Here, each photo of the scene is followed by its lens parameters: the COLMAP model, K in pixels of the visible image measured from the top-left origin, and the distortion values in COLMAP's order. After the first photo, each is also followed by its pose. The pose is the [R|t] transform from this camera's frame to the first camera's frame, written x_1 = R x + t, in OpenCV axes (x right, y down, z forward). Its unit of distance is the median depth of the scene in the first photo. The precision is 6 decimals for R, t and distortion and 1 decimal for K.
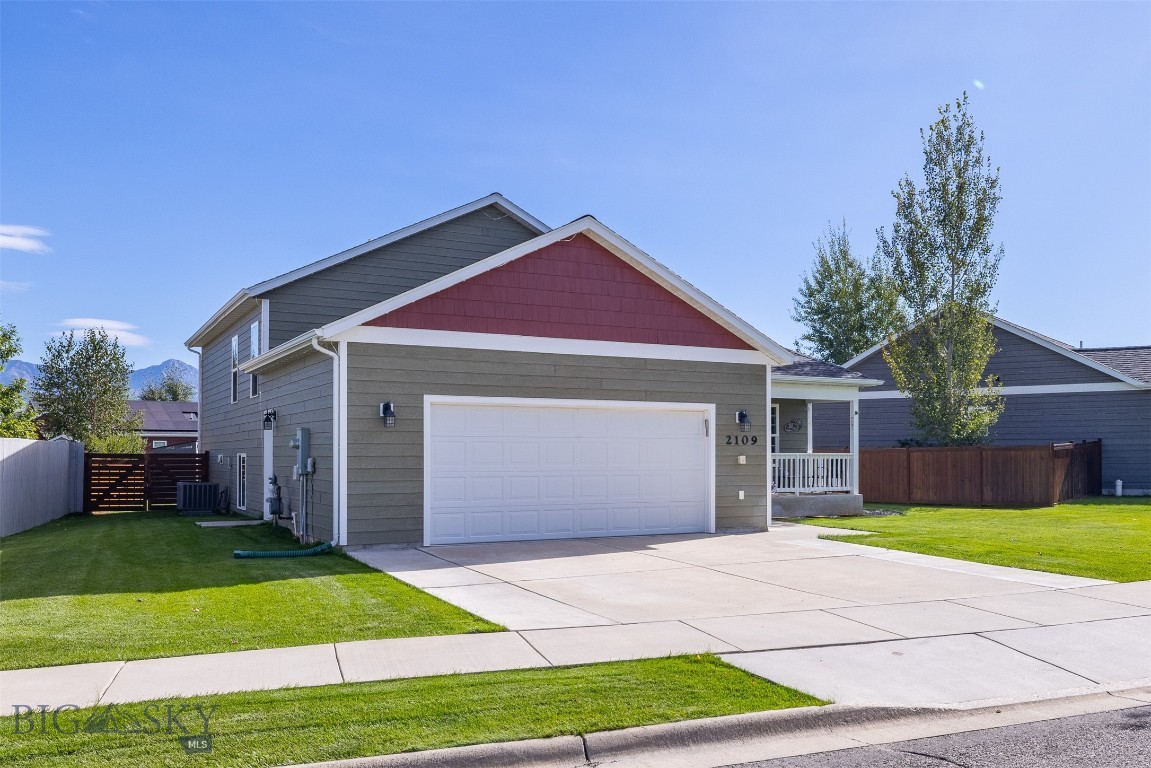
lens RADIAL K [[1089.2, 0, 575.5], [0, 1089.2, 384.0], [0, 0, 1]] dist [-0.011041, -0.004969]
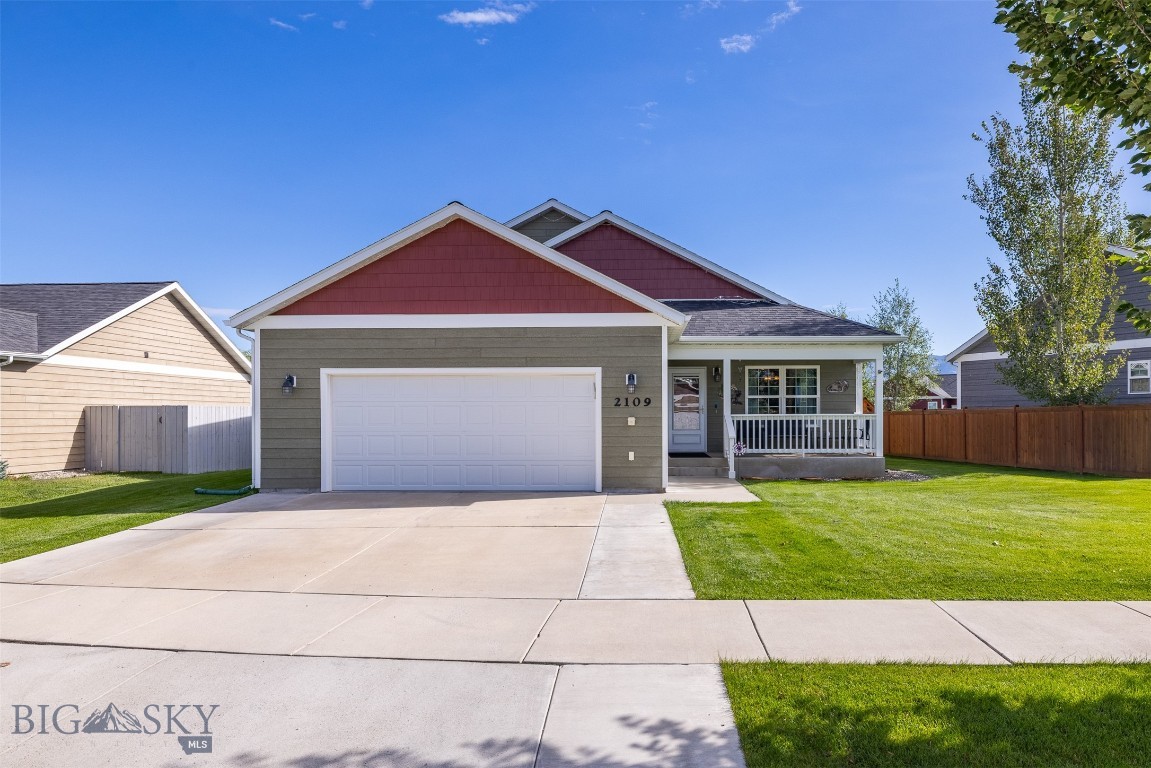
lens RADIAL K [[757.4, 0, 575.5], [0, 757.4, 384.0], [0, 0, 1]] dist [-0.008136, -0.002049]
pose [[0.850149, -0.024211, -0.525986, 0.478667], [0.036852, 0.999229, 0.013569, 0.023133], [0.525252, -0.030920, 0.850385, 0.370904]]
